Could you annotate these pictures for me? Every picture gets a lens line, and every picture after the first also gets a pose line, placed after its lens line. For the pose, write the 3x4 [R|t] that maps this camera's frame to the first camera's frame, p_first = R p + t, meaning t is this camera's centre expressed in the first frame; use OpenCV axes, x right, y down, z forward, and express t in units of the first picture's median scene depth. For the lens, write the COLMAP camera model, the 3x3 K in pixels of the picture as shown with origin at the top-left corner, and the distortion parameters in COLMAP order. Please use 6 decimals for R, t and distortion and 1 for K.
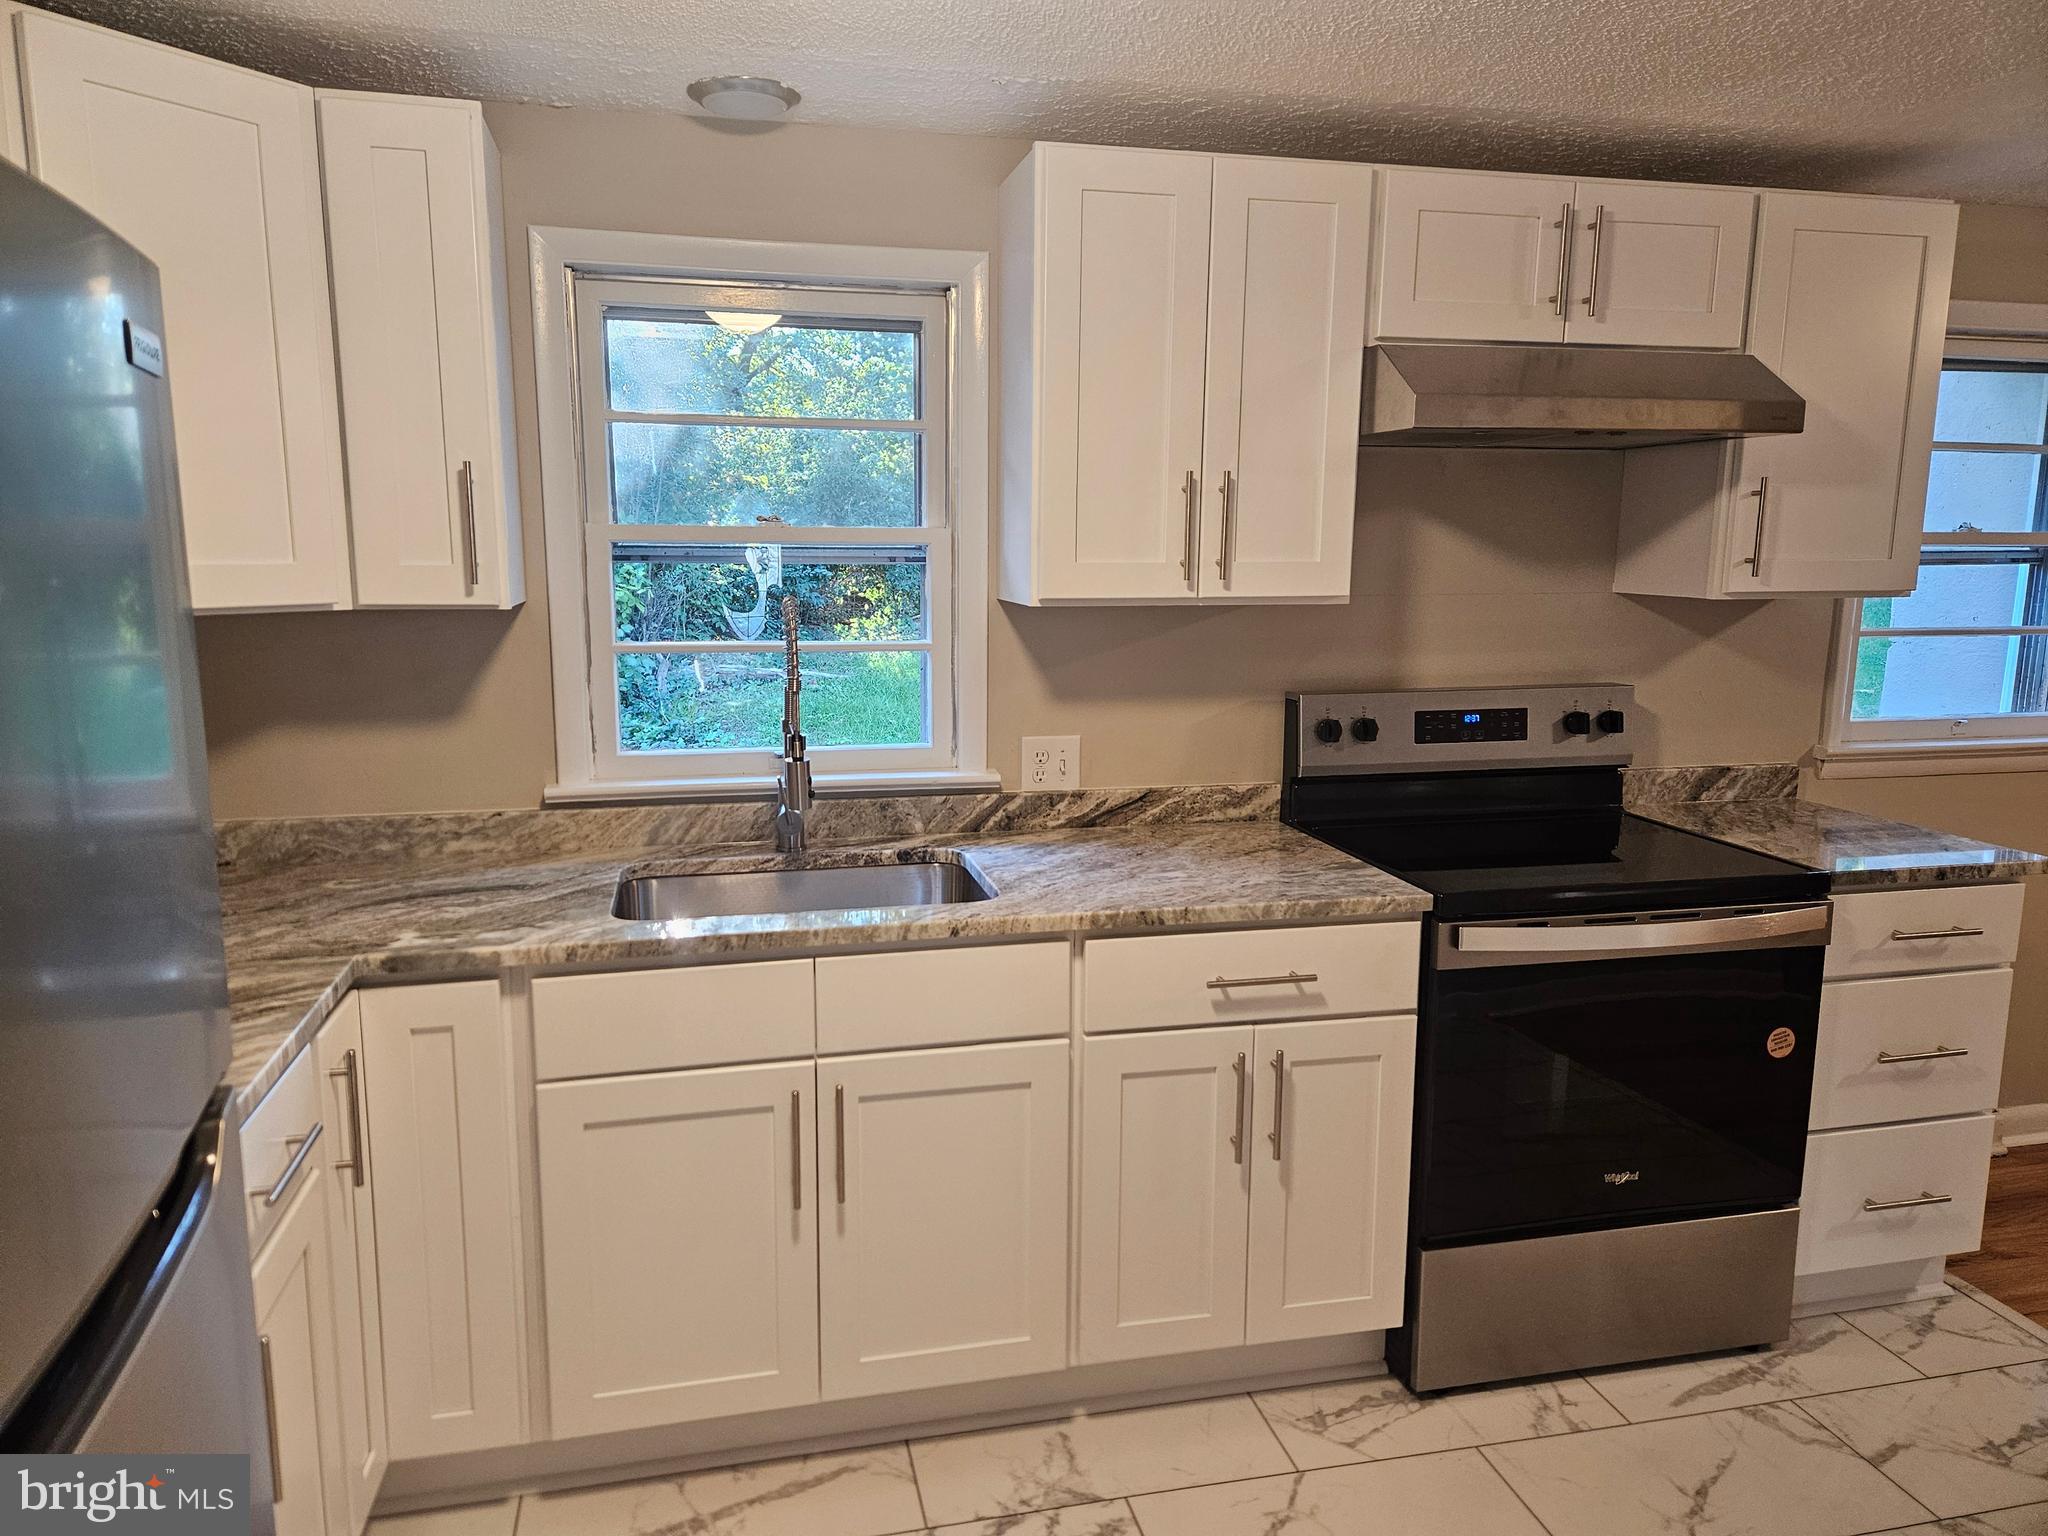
lens RADIAL K [[1361.8, 0, 996.9], [0, 1361.8, 754.5], [0, 0, 1]] dist [0.098364, -0.106185]
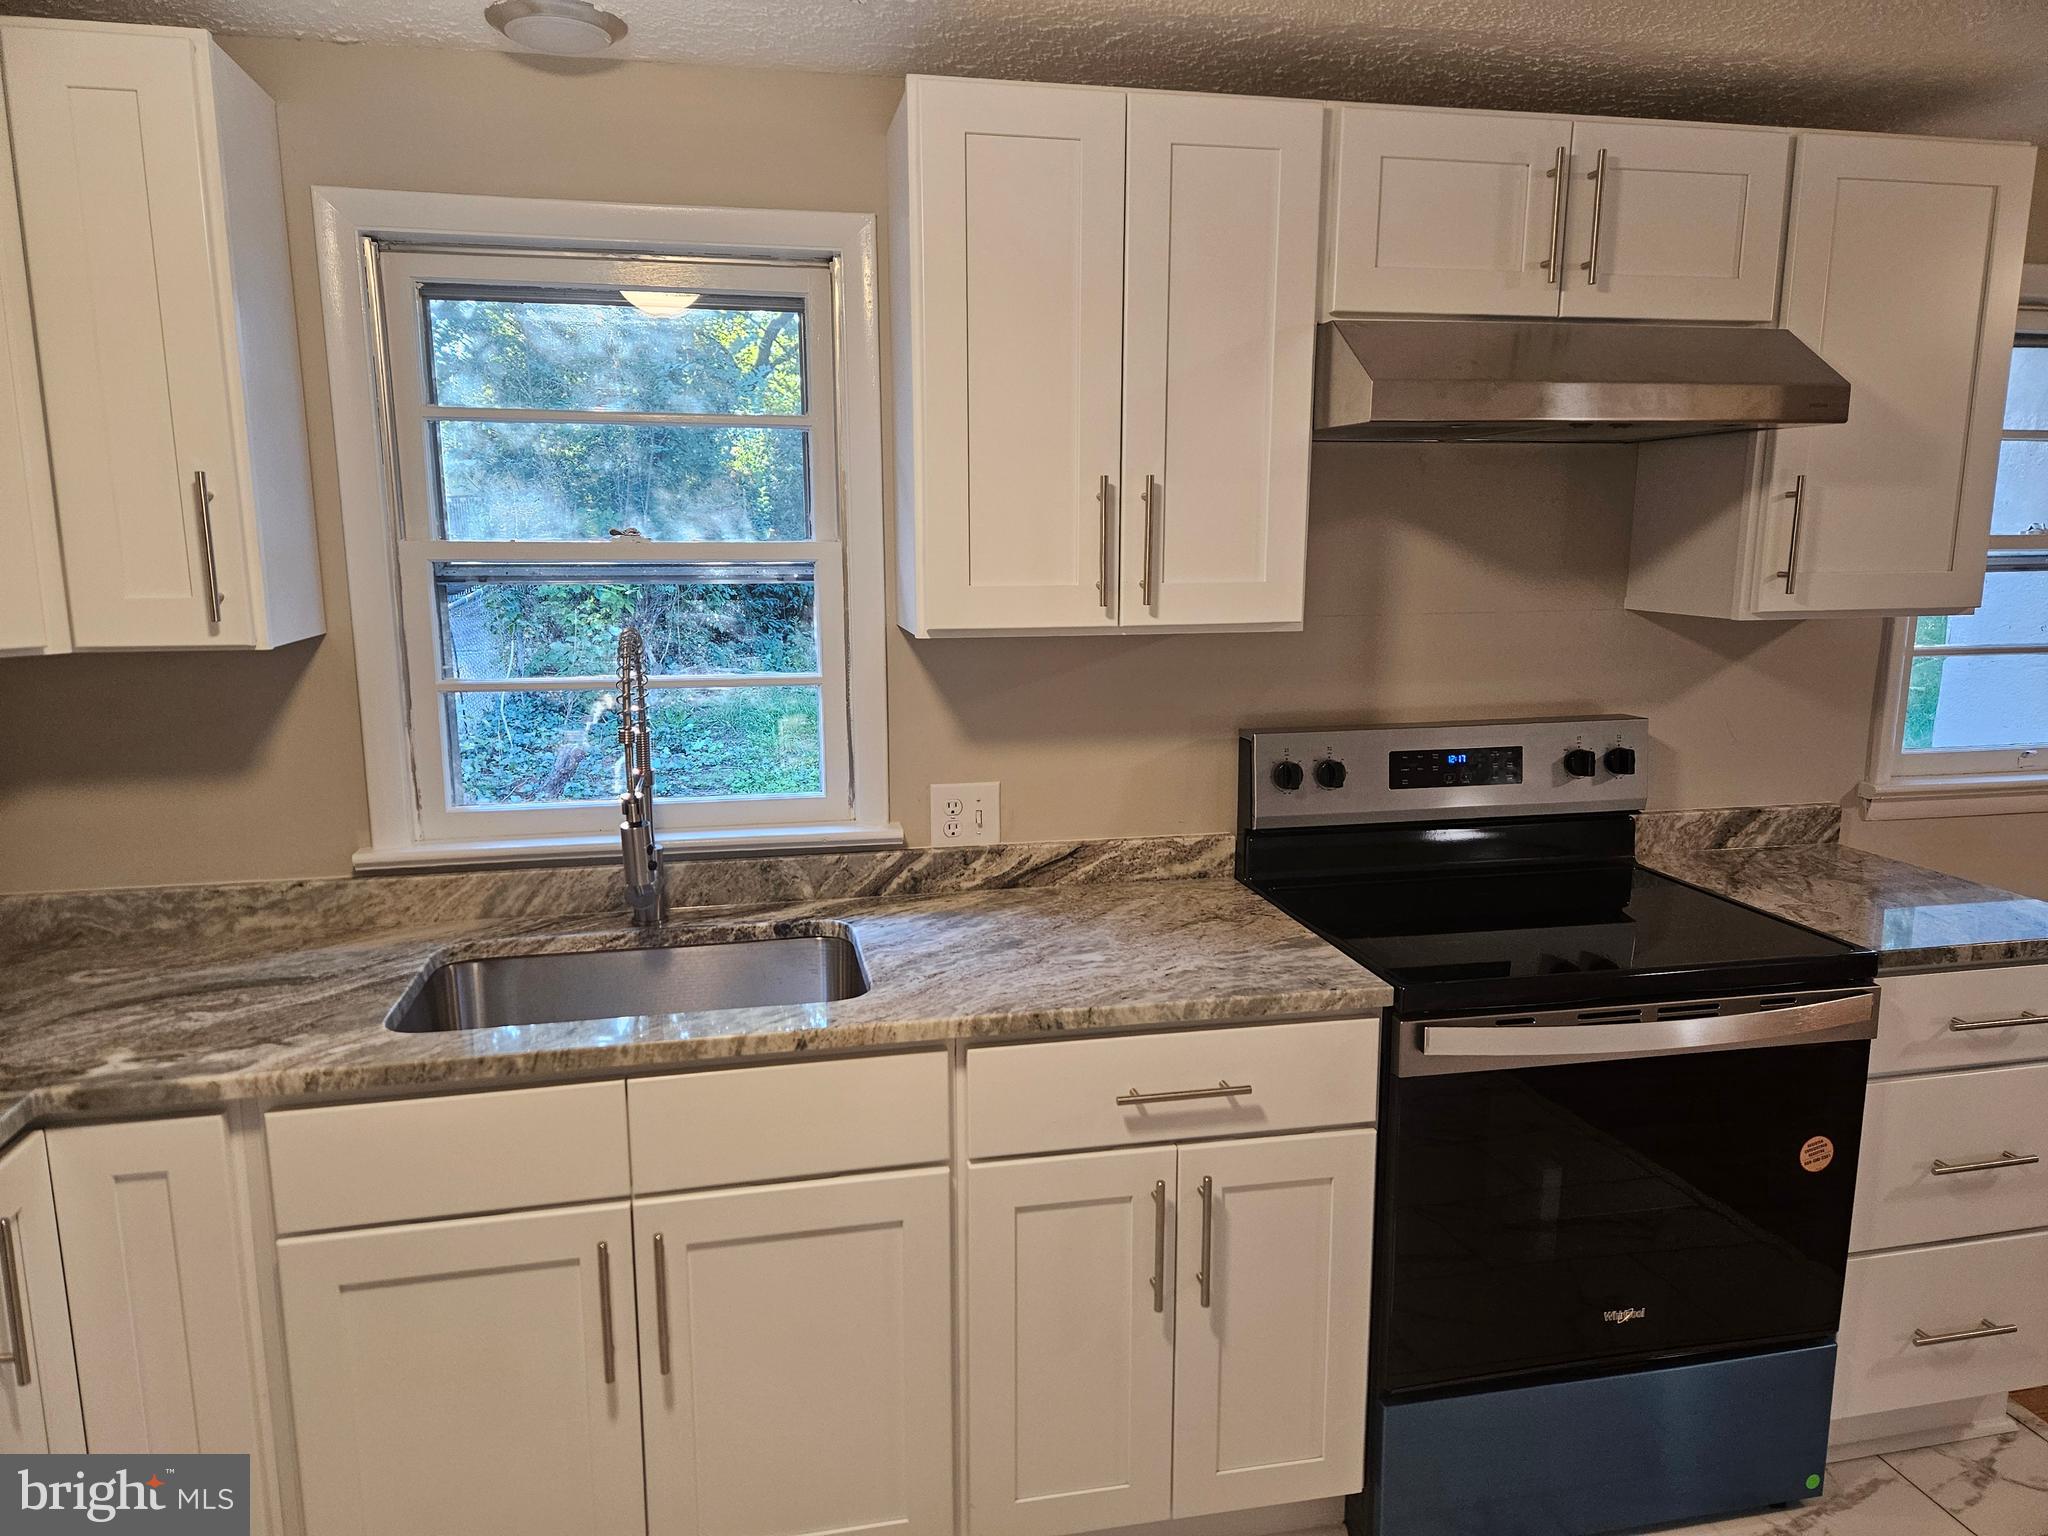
lens RADIAL K [[1366.2, 0, 1011.5], [0, 1366.2, 771.3], [0, 0, 1]] dist [0.086919, -0.087207]
pose [[0.999848, -0.004498, -0.016858, 0.090206], [0.004814, 0.999813, 0.018752, -0.039749], [0.016770, -0.018830, 0.999682, 0.149847]]
